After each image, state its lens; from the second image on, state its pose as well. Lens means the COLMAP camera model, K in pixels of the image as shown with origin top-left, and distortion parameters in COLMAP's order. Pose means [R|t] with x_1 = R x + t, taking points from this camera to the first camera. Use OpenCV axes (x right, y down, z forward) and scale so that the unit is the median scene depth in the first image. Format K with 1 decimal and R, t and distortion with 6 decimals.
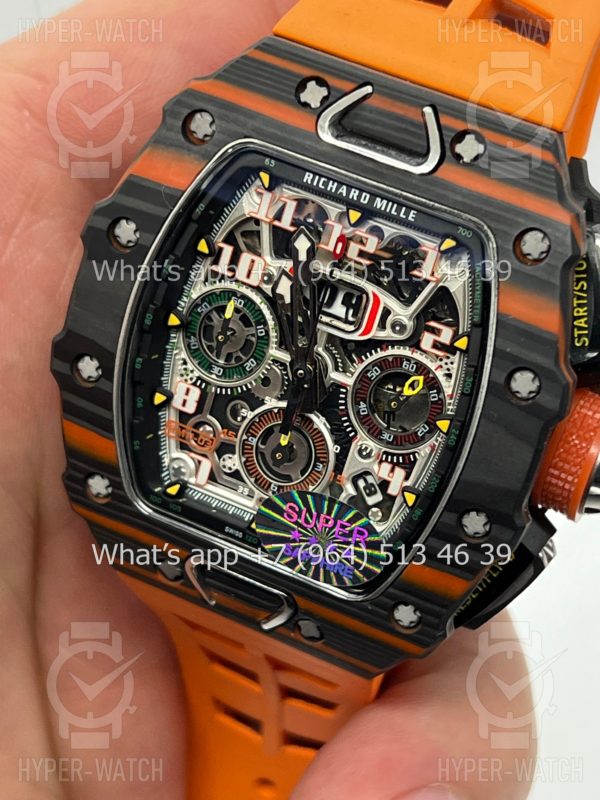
lens RADIAL K [[1954.5, 0, 250.8], [0, 1954.5, 401.3], [0, 0, 1]] dist [0.280034, 0.000000]
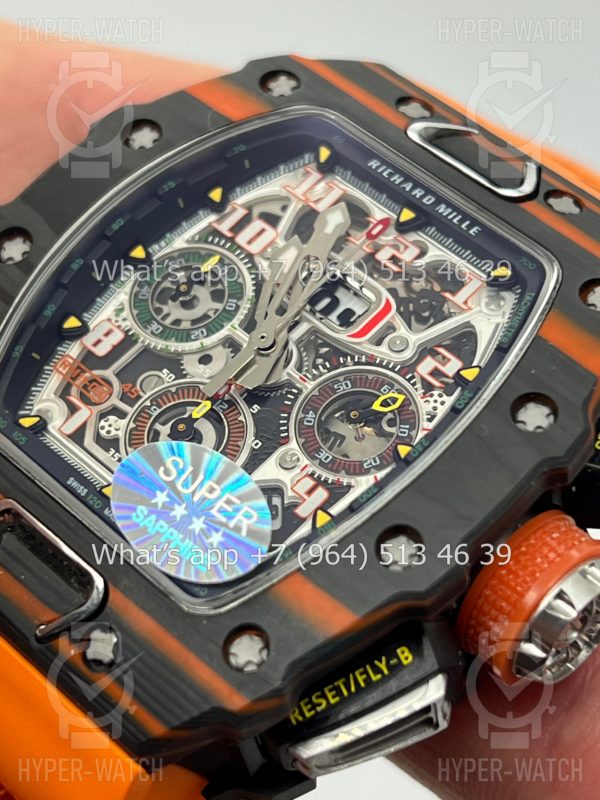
lens RADIAL K [[1954.5, 0, 273.6], [0, 1954.5, 376.3], [0, 0, 1]] dist [0.280034, 0.000000]
pose [[0.876415, 0.479190, -0.047672, 0.074071], [-0.413201, 0.697476, -0.585485, 0.455129], [-0.247308, 0.532826, 0.809281, 0.367299]]
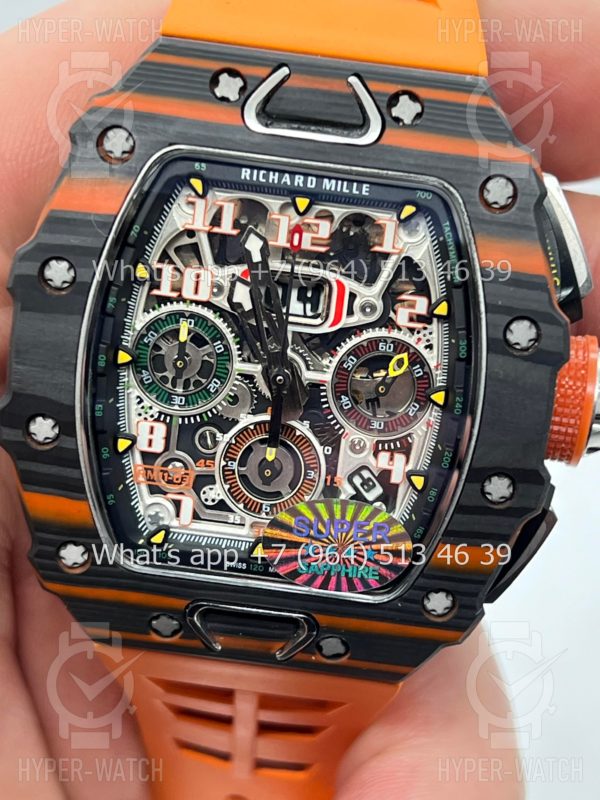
lens RADIAL K [[1954.5, 0, 276.6], [0, 1954.5, 399.1], [0, 0, 1]] dist [0.280034, 0.000000]
pose [[0.938474, -0.223110, 0.263606, -0.224625], [0.232732, 0.972526, -0.005433, -0.000426], [-0.255152, 0.066448, 0.964615, 0.094599]]
